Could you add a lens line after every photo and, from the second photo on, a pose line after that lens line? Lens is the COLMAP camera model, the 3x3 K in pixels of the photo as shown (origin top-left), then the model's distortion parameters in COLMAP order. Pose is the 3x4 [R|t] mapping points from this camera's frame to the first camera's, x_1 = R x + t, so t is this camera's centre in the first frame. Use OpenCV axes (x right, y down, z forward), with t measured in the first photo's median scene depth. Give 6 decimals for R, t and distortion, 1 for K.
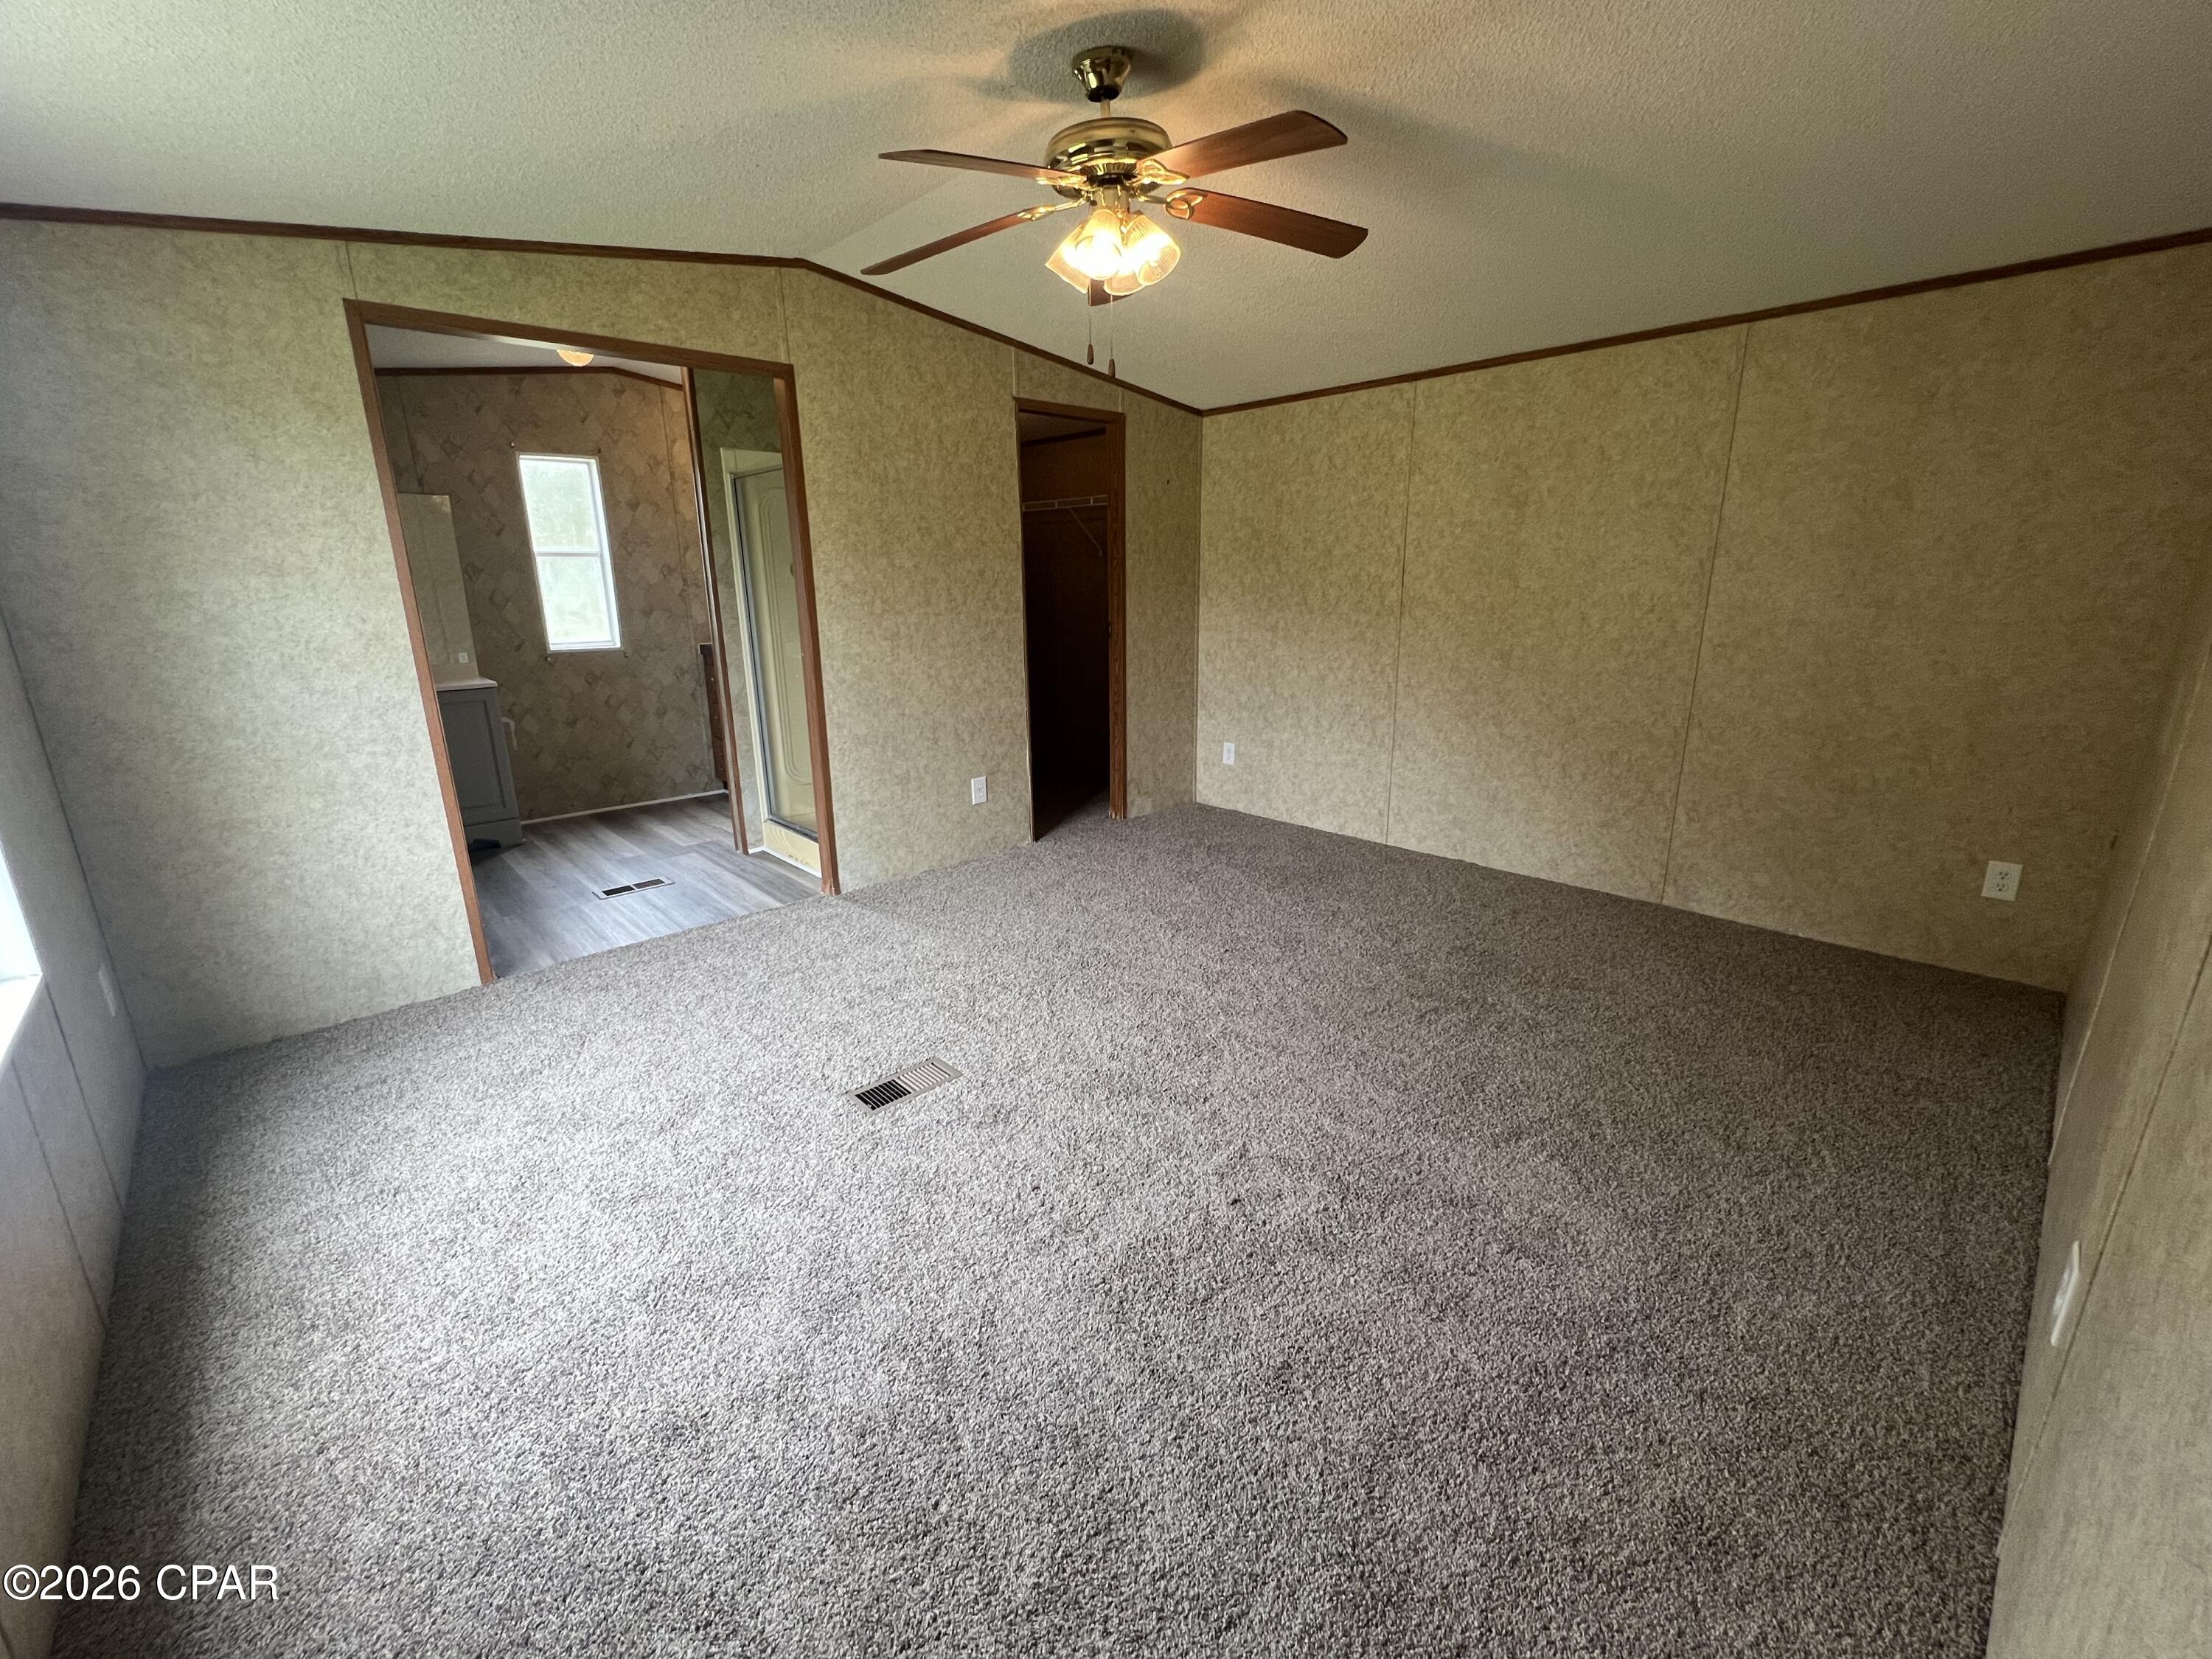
lens RADIAL K [[928.2, 0, 1106.0], [0, 928.2, 829.5], [0, 0, 1]] dist [-0.000179, 0.000101]
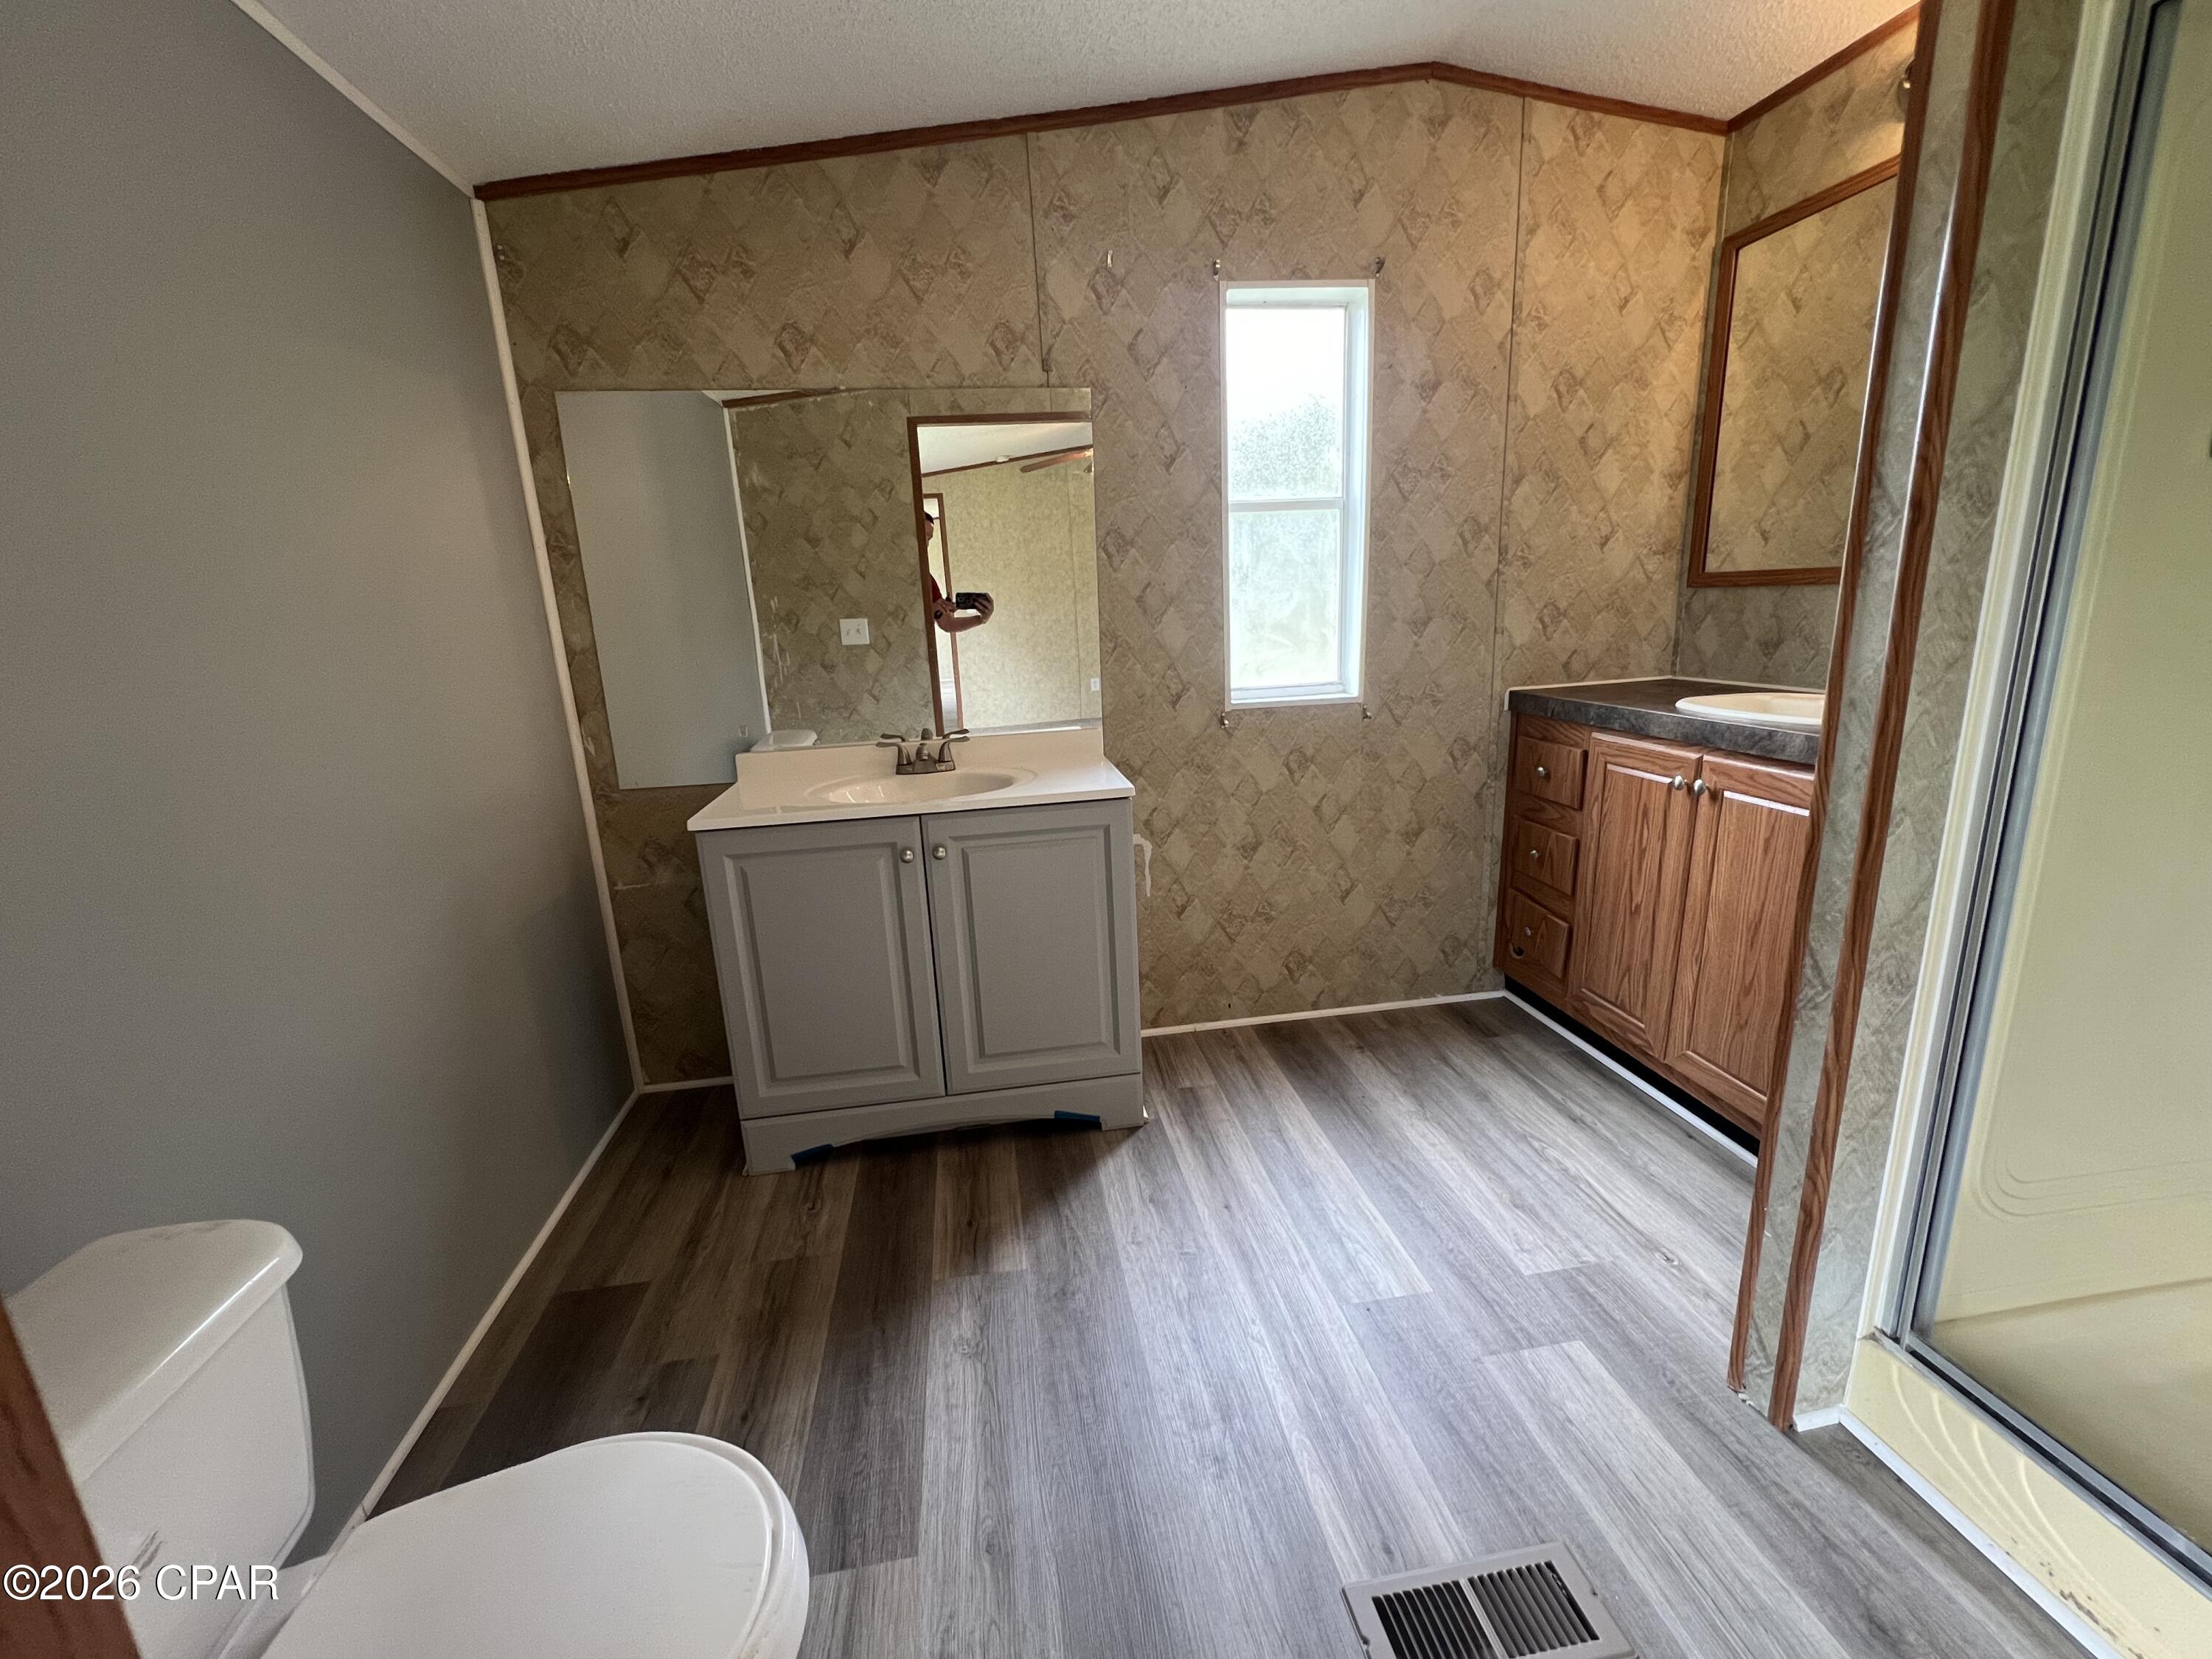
lens RADIAL K [[928.2, 0, 1106.0], [0, 928.2, 829.5], [0, 0, 1]] dist [-0.000179, 0.000101]
pose [[0.829142, 0.101716, -0.549707, -0.381330], [-0.108462, 0.993893, 0.020310, -0.131313], [0.548416, 0.042782, 0.835111, 0.563888]]
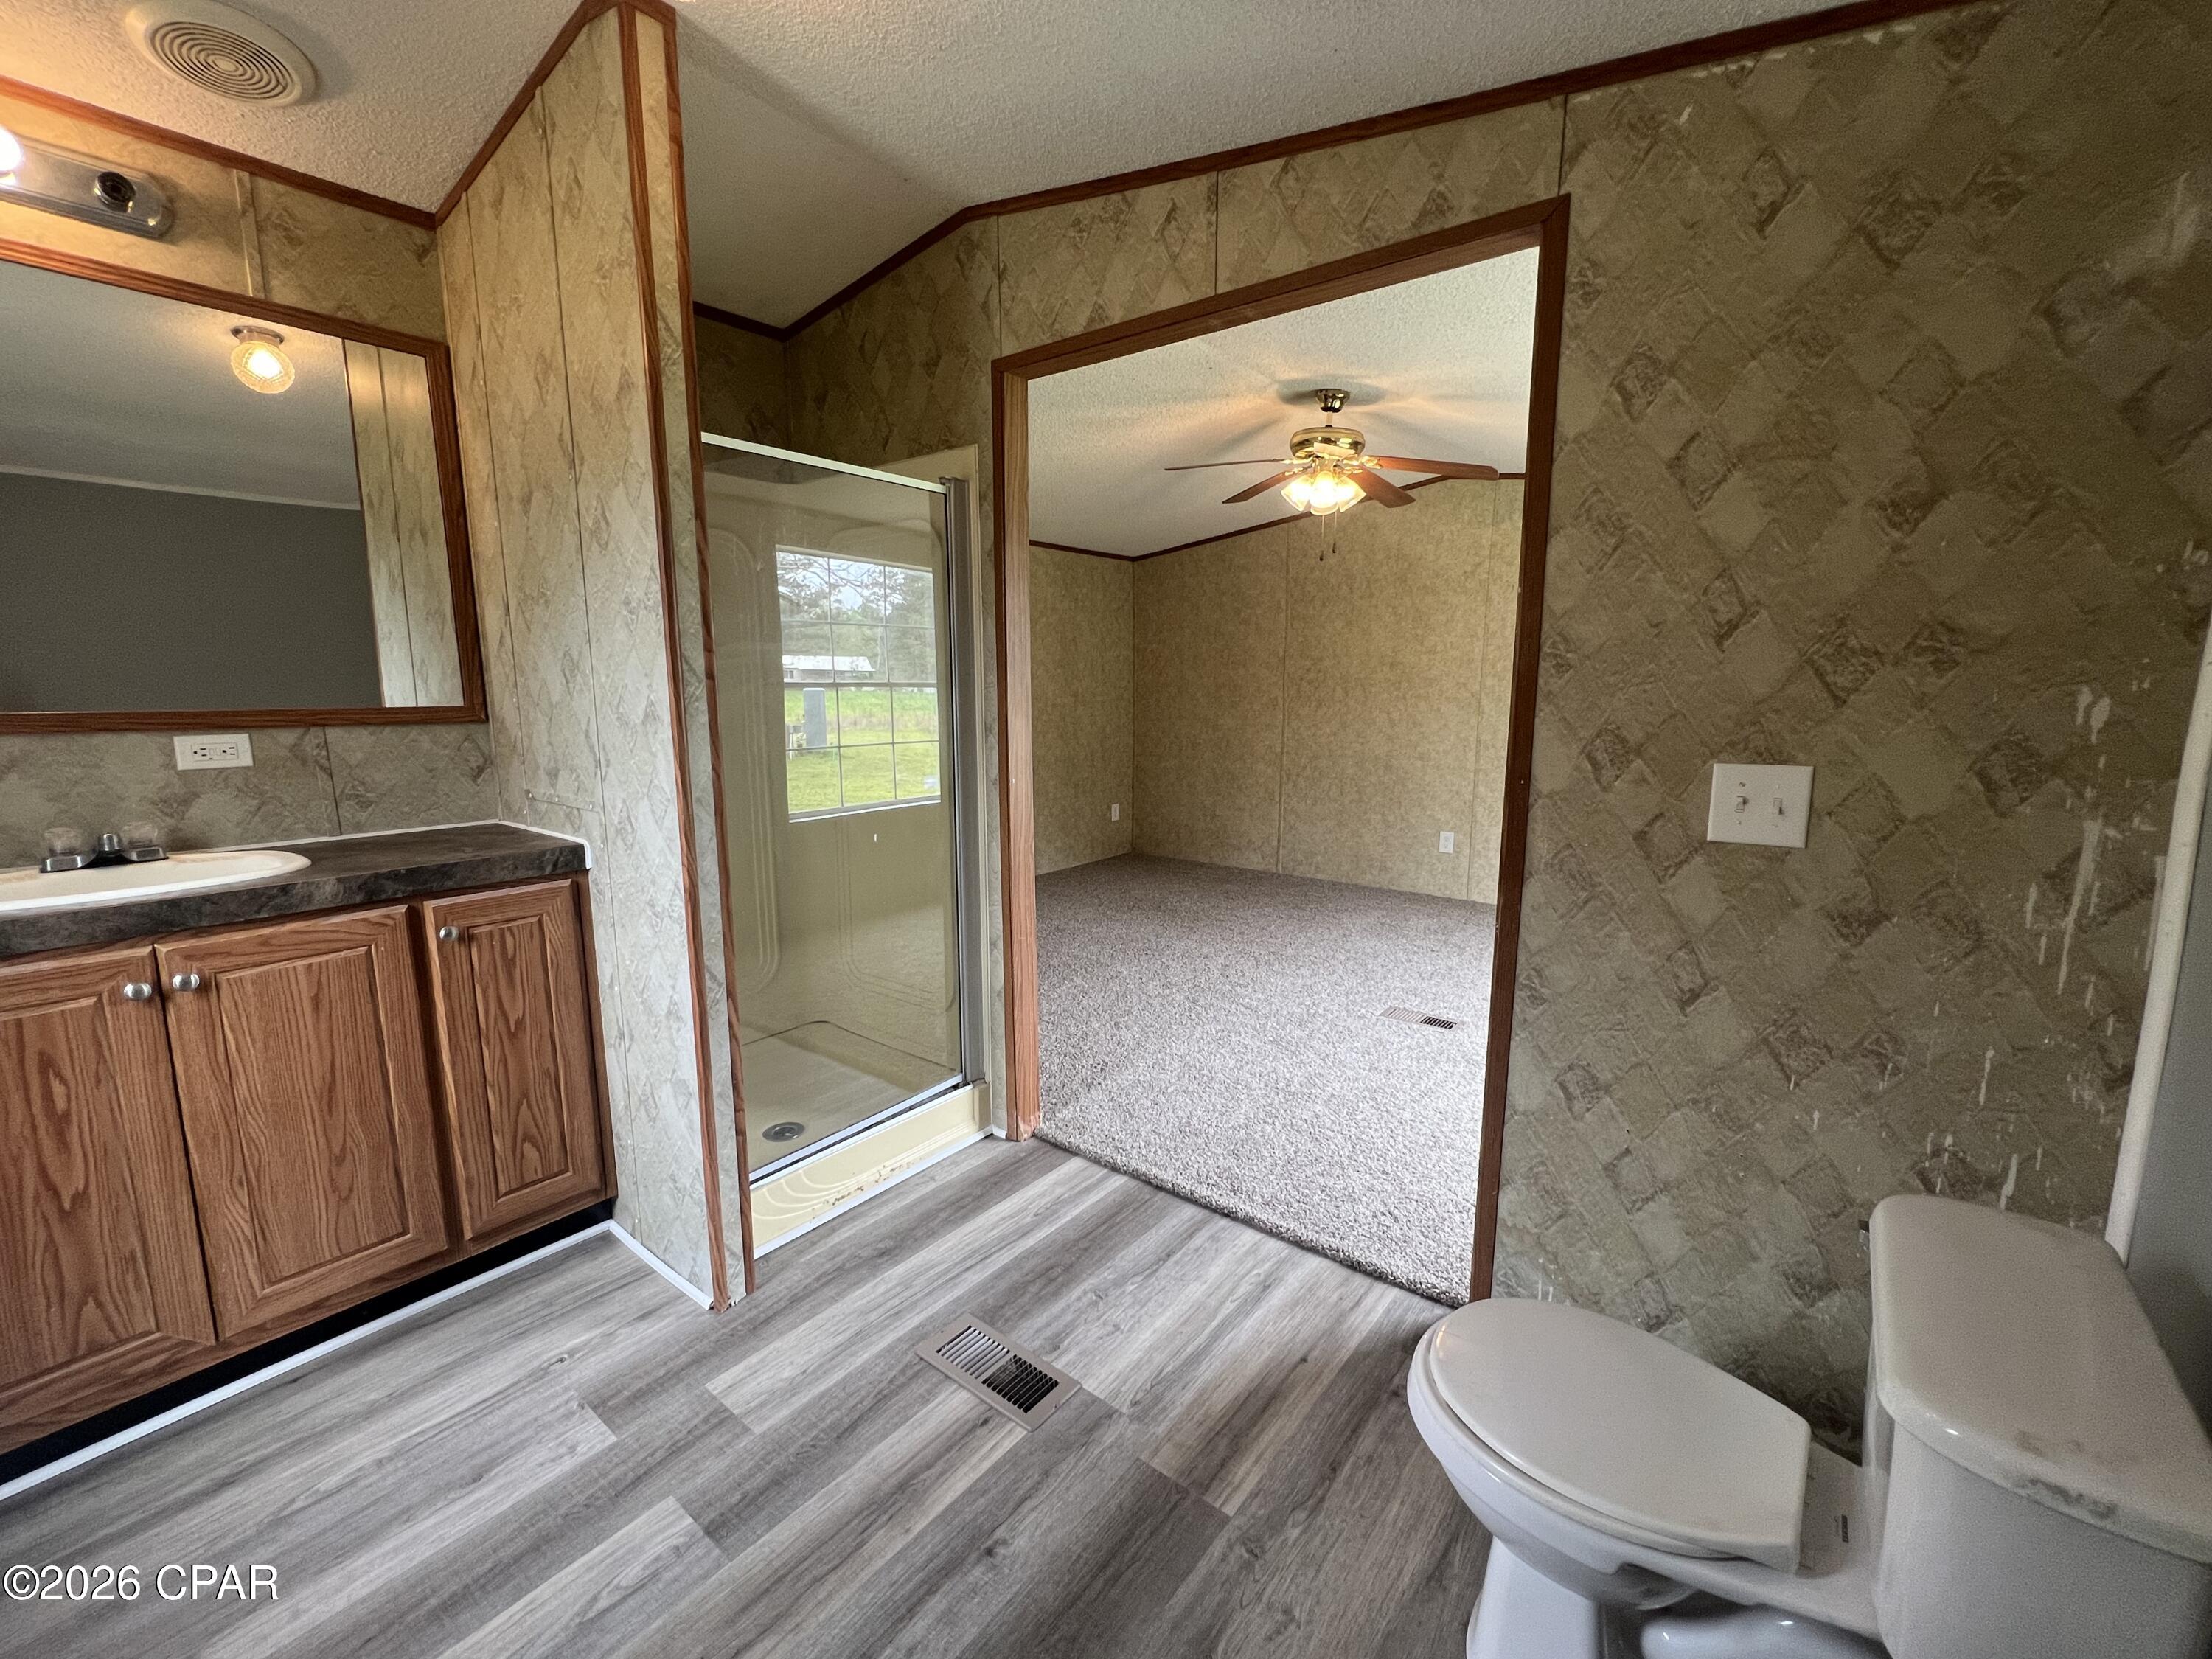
lens RADIAL K [[928.2, 0, 1106.0], [0, 928.2, 829.5], [0, 0, 1]] dist [-0.000179, 0.000101]
pose [[-0.163436, -0.145497, 0.975766, -0.722627], [0.262125, 0.947110, 0.185129, -0.190875], [-0.951094, 0.286030, -0.116653, 0.750535]]
